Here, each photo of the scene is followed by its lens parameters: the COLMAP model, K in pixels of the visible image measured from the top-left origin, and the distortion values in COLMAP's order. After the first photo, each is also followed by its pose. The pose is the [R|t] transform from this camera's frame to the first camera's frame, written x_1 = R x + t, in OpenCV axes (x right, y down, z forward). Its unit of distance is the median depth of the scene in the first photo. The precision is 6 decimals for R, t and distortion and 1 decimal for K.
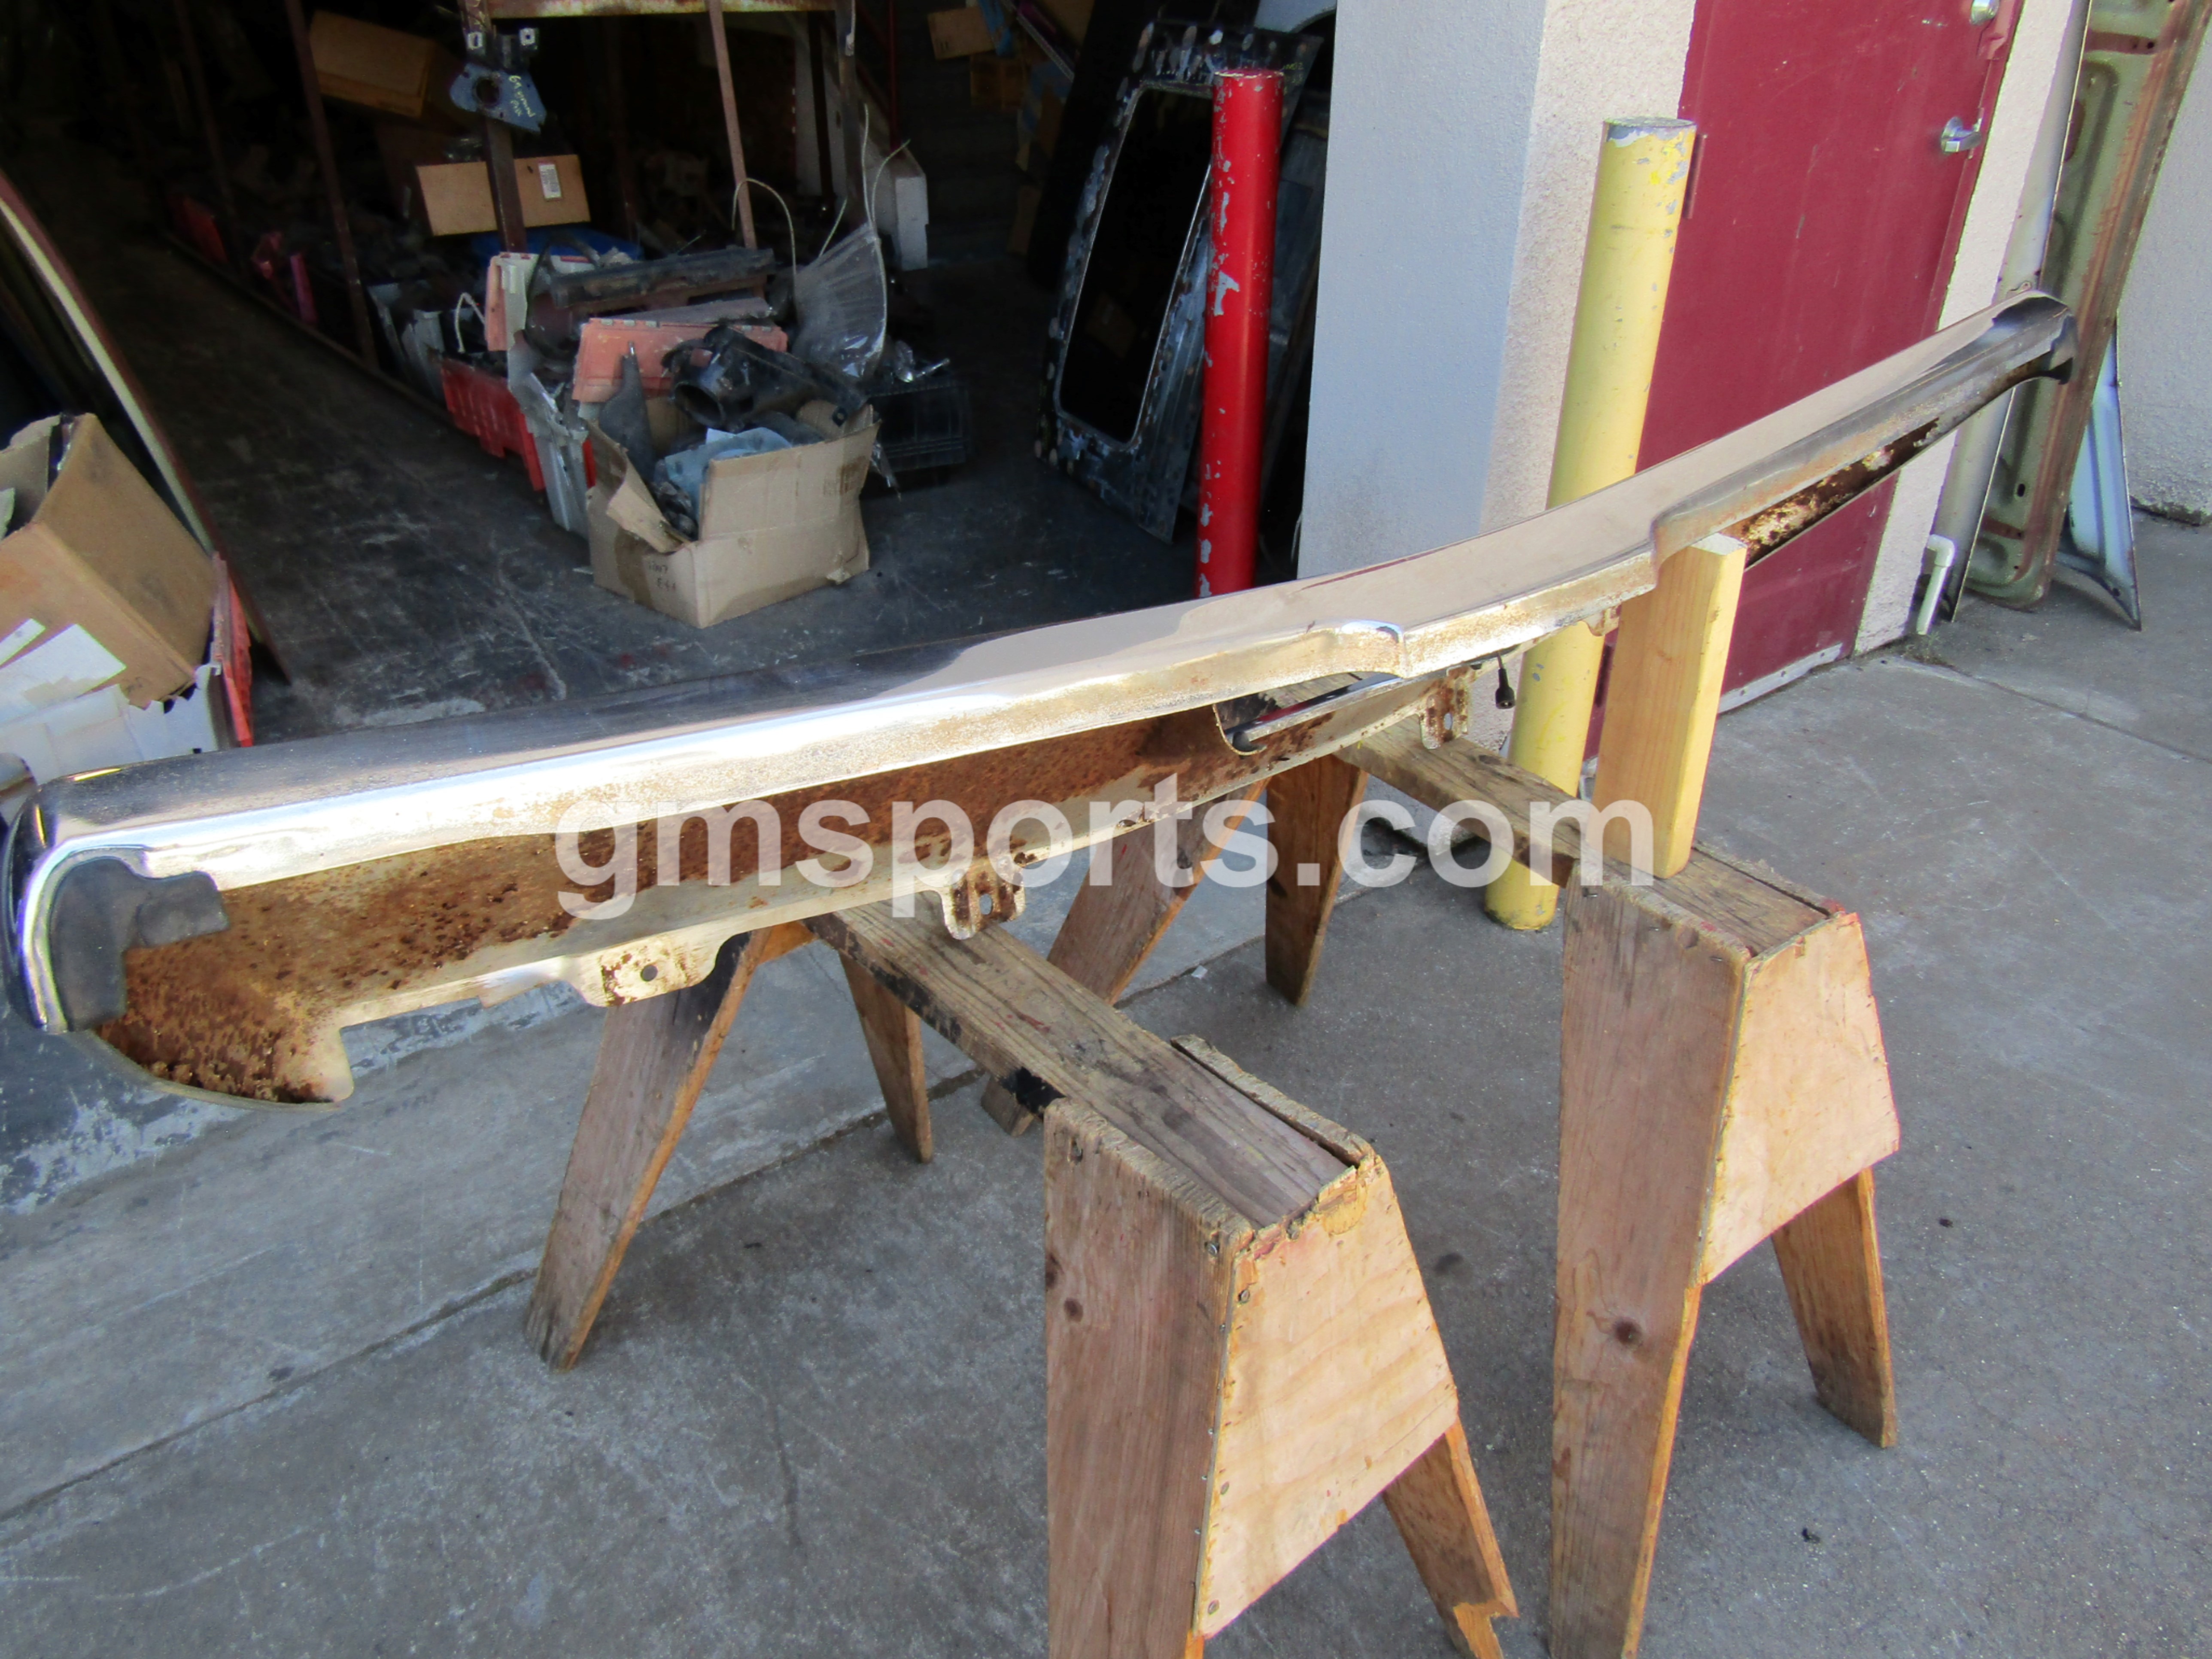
lens RADIAL K [[1569.1, 0, 1112.4], [0, 1569.1, 824.6], [0, 0, 1]] dist [-0.004985, 0.003824]
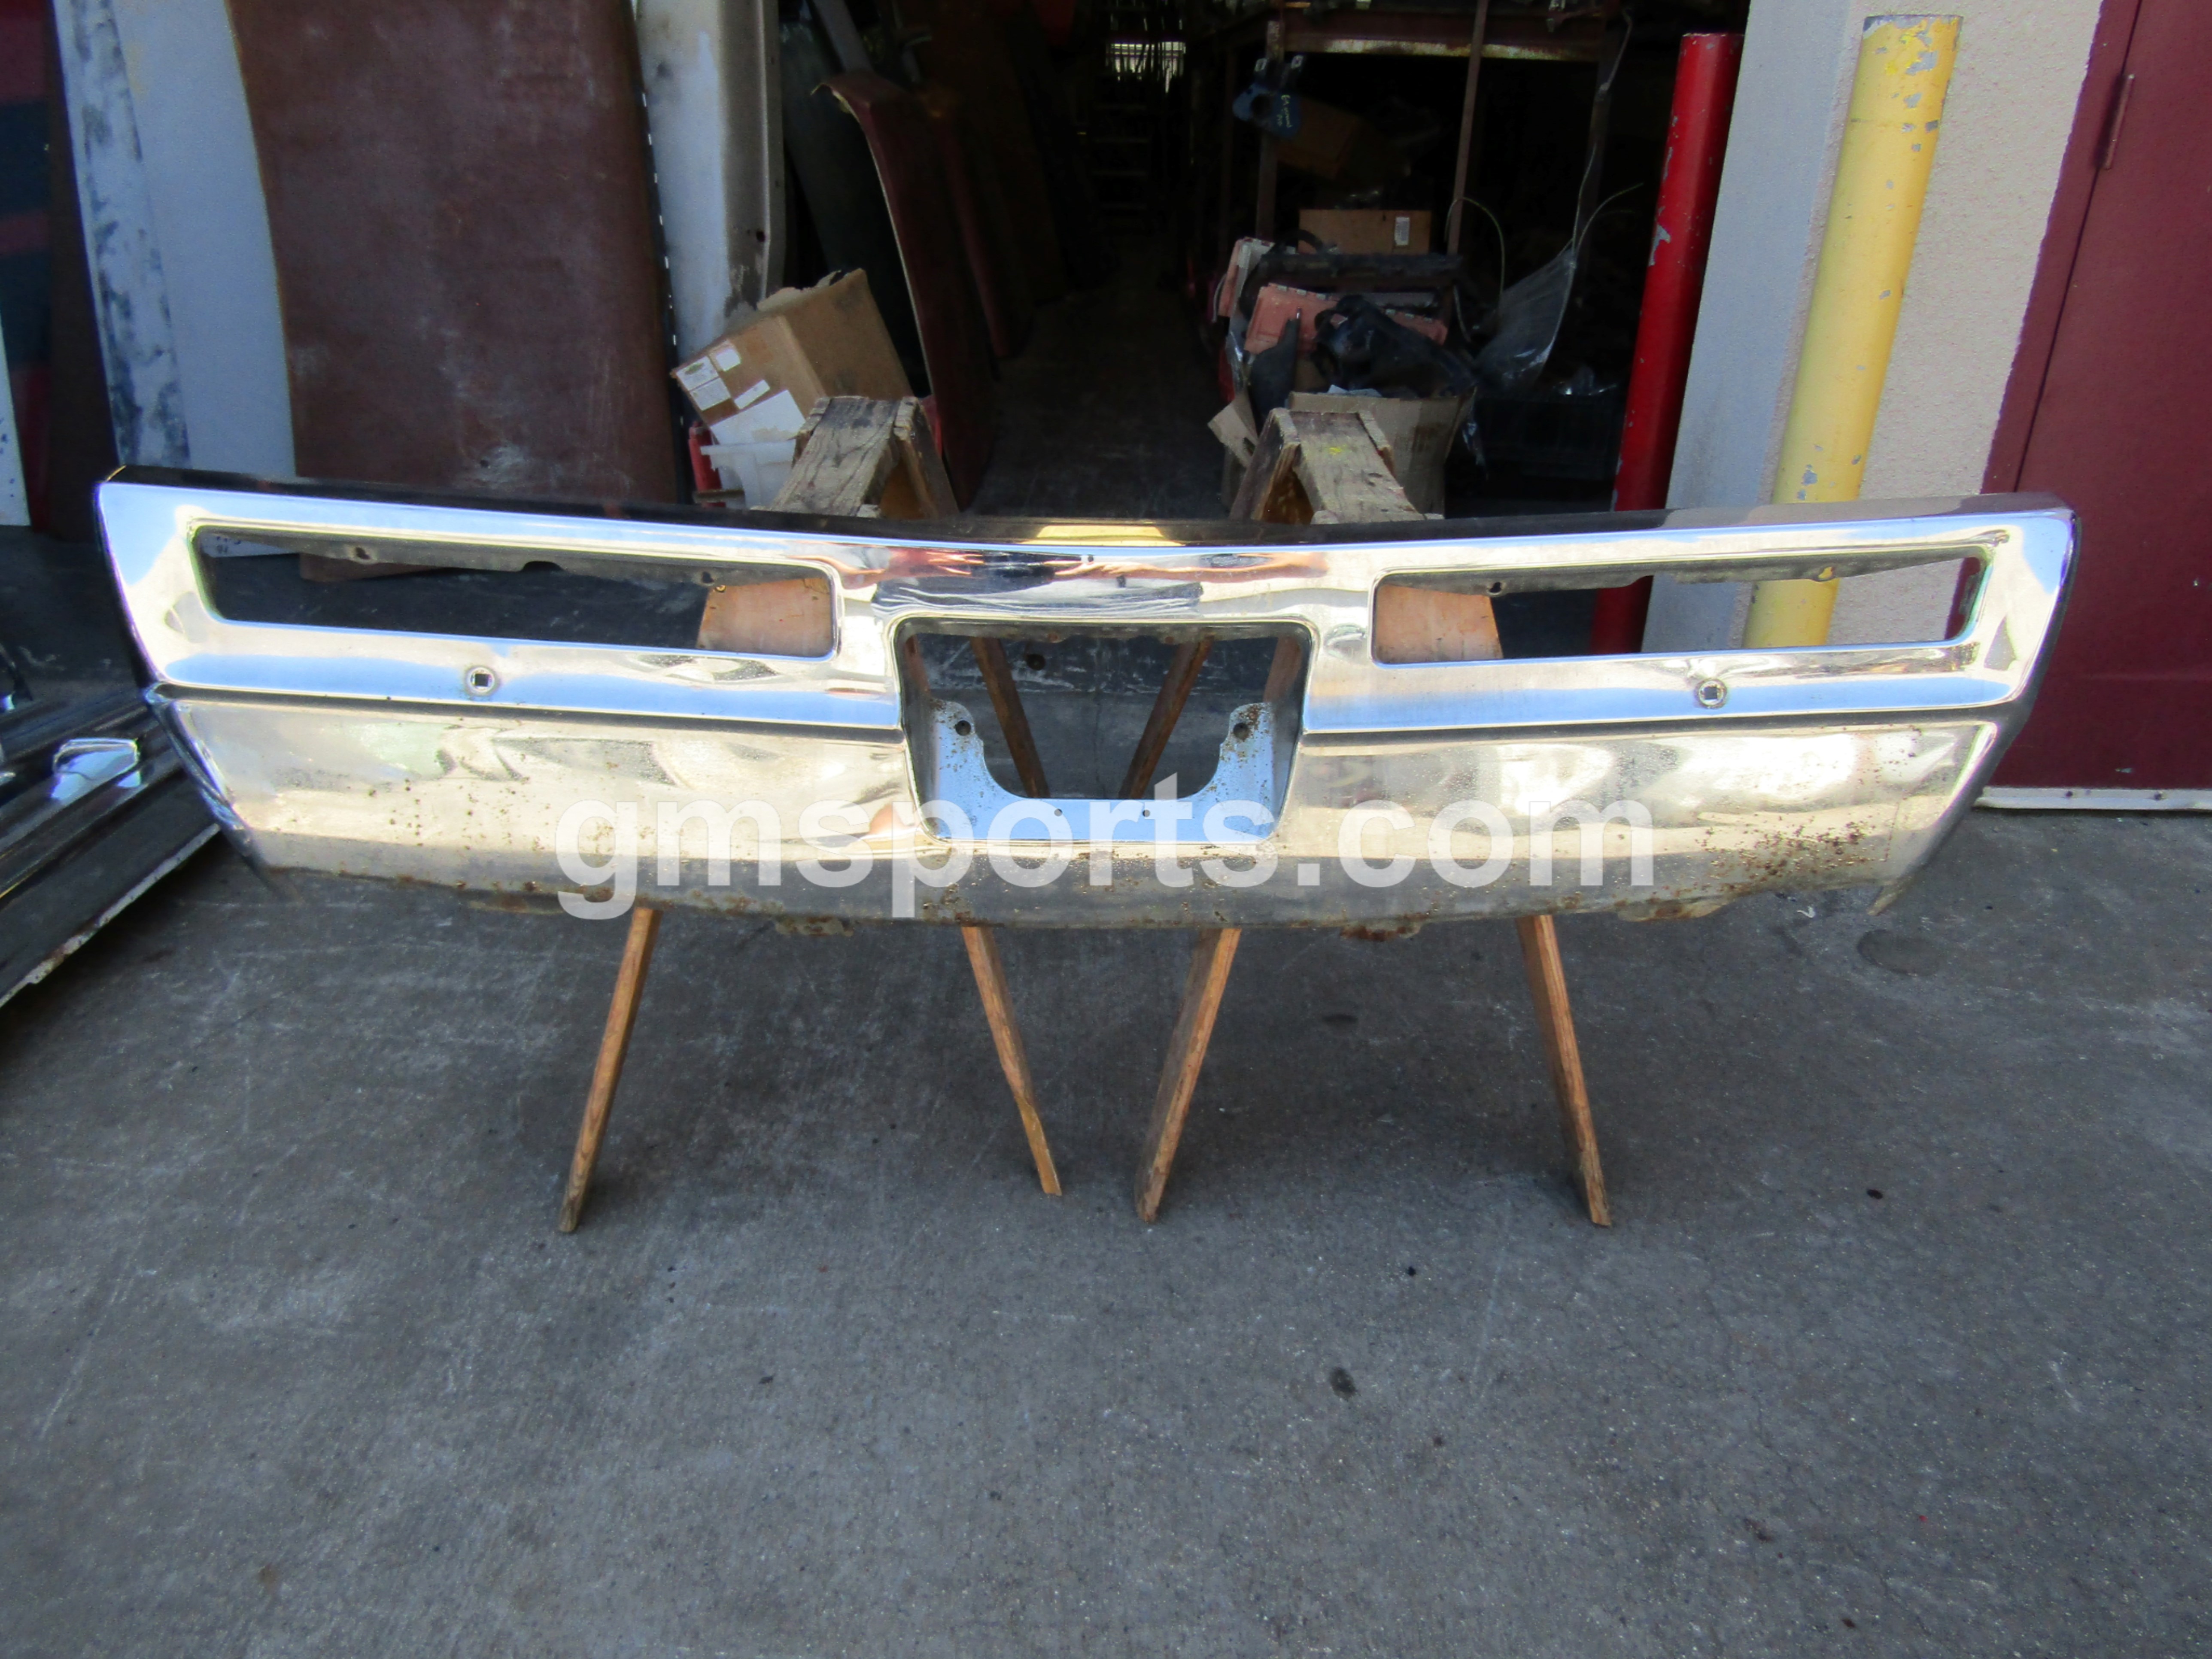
lens RADIAL K [[1579.4, 0, 1114.9], [0, 1579.4, 829.4], [0, 0, 1]] dist [-0.003524, -0.009433]
pose [[0.784484, 0.269015, -0.558762, 0.579727], [-0.324506, 0.945884, -0.000203, 0.181719], [0.528470, 0.181481, 0.829328, 0.002418]]
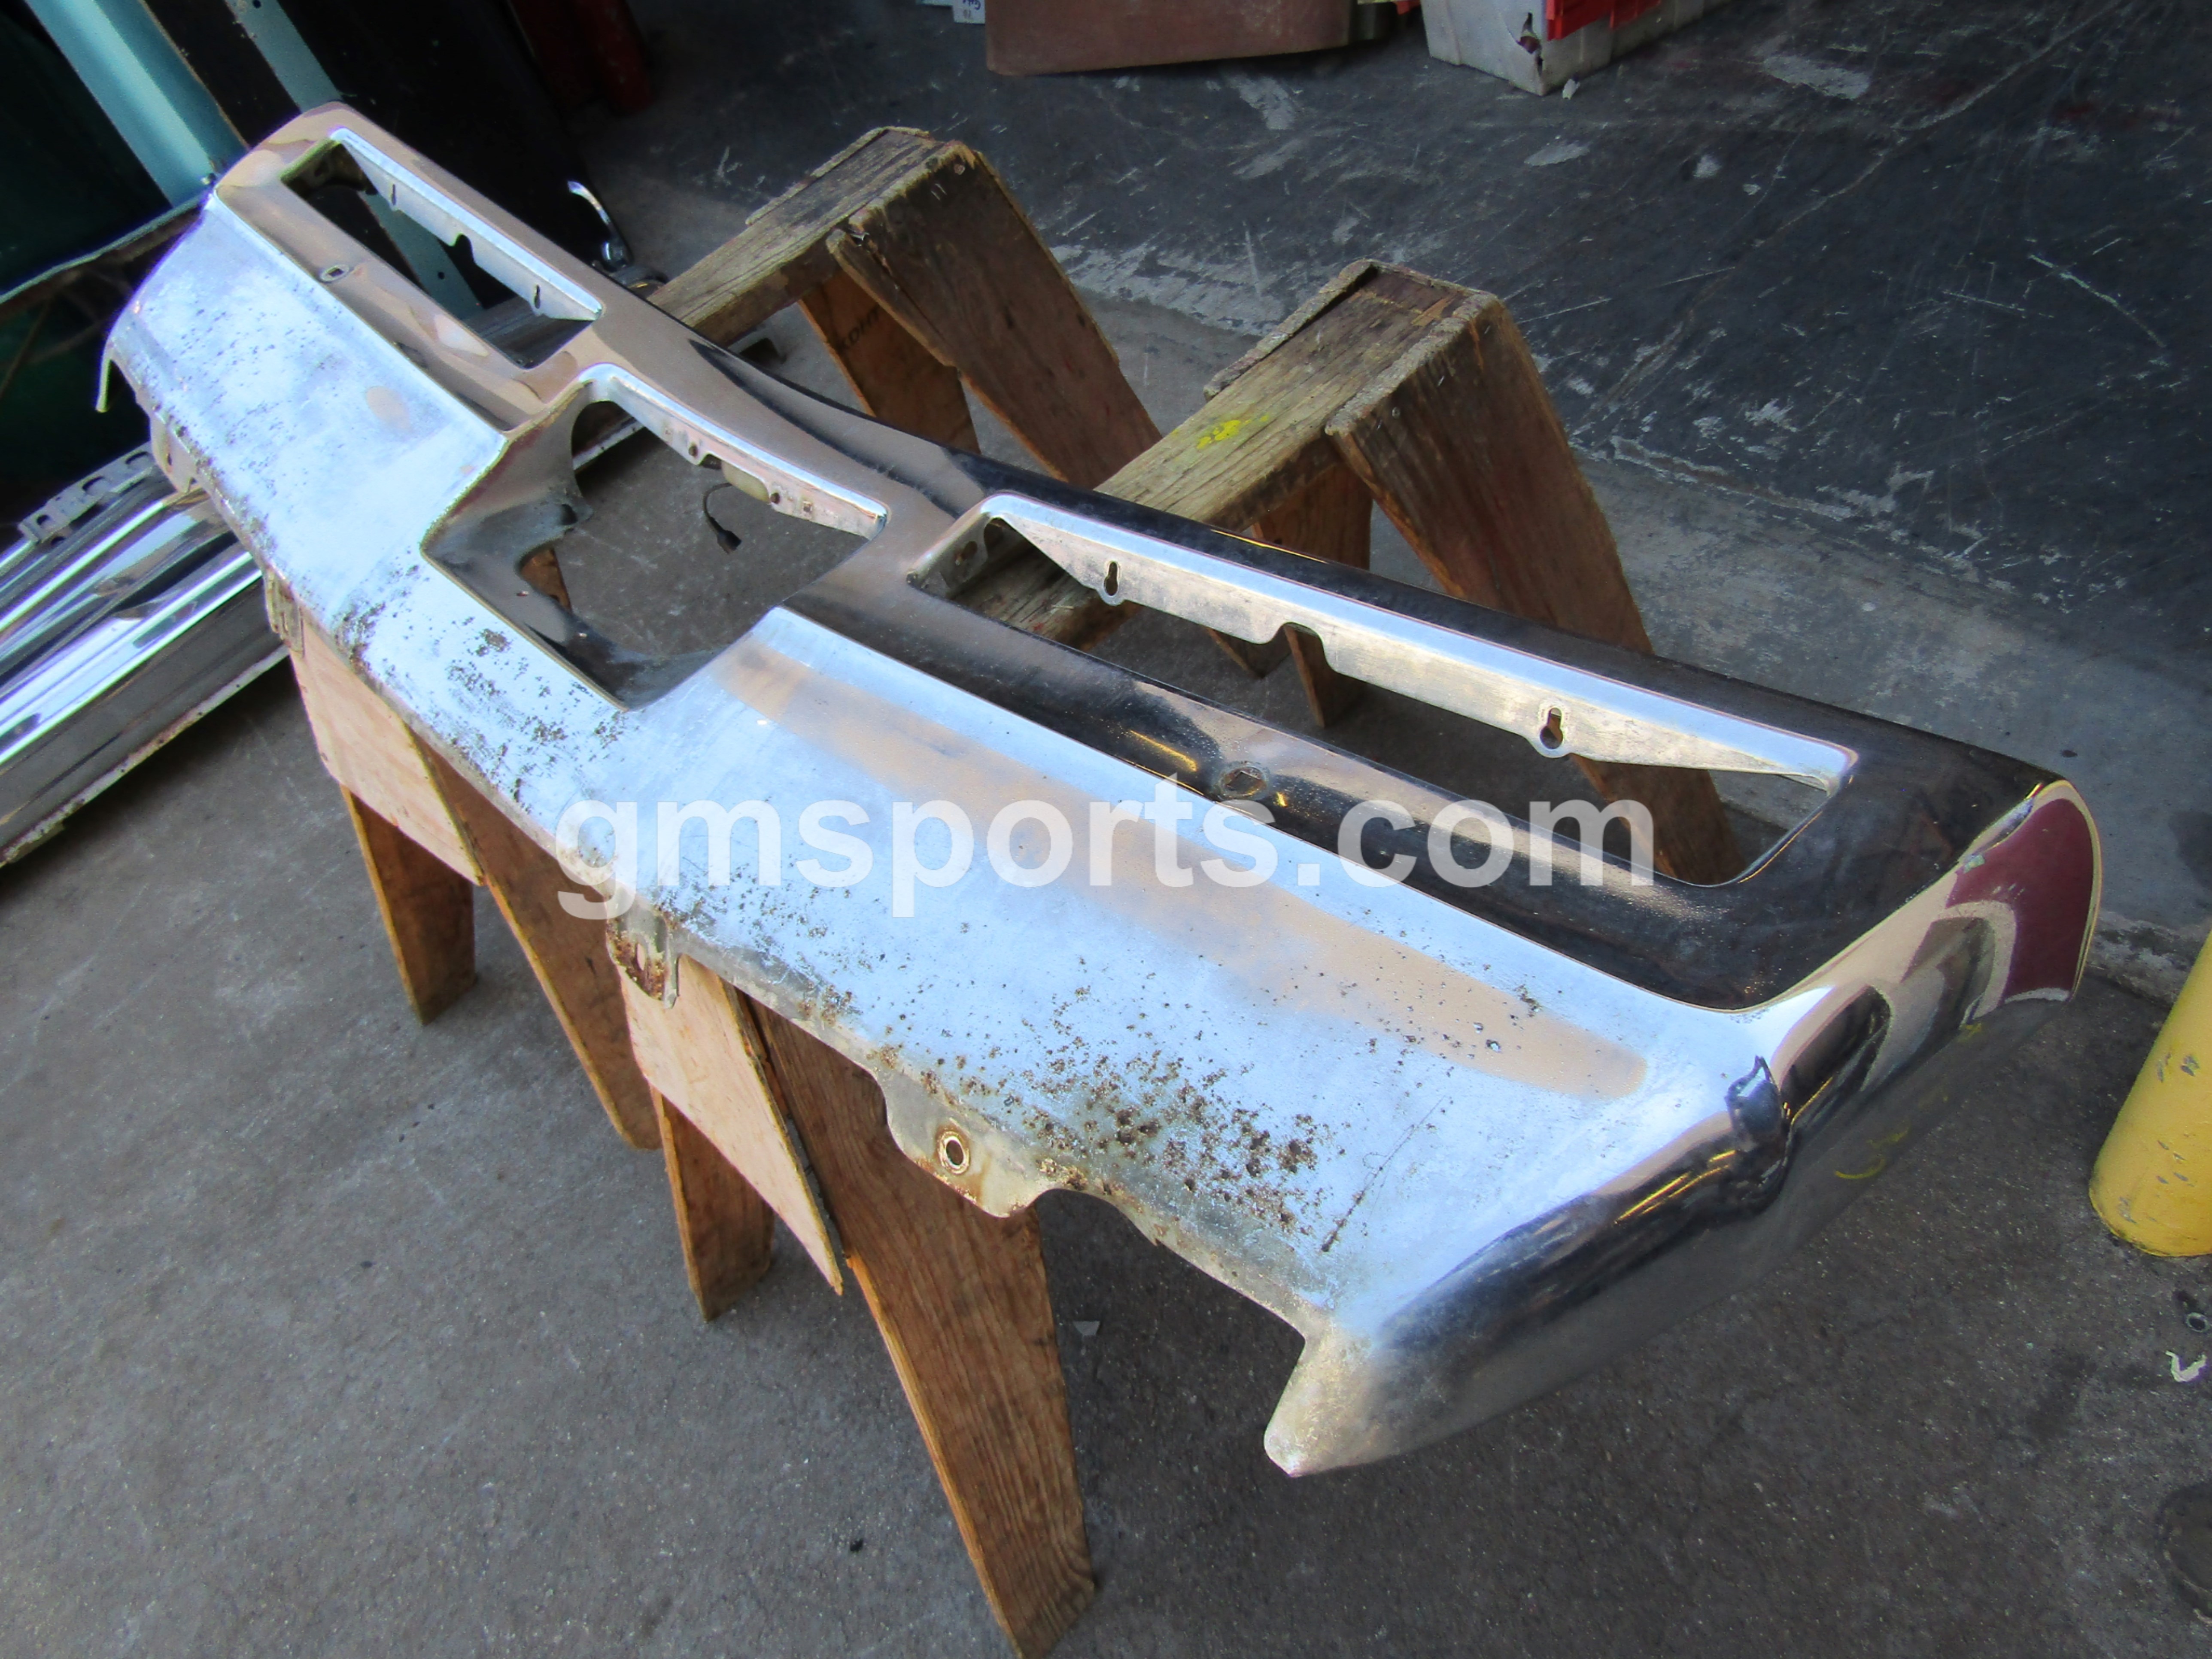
lens RADIAL K [[1540.4, 0, 1099.7], [0, 1540.4, 845.0], [0, 0, 1]] dist [-0.007708, -0.003553]
pose [[0.118342, 0.710594, -0.693578, 0.564419], [-0.320423, 0.688449, 0.650667, -0.282922], [0.939853, 0.145237, 0.309163, 0.596733]]
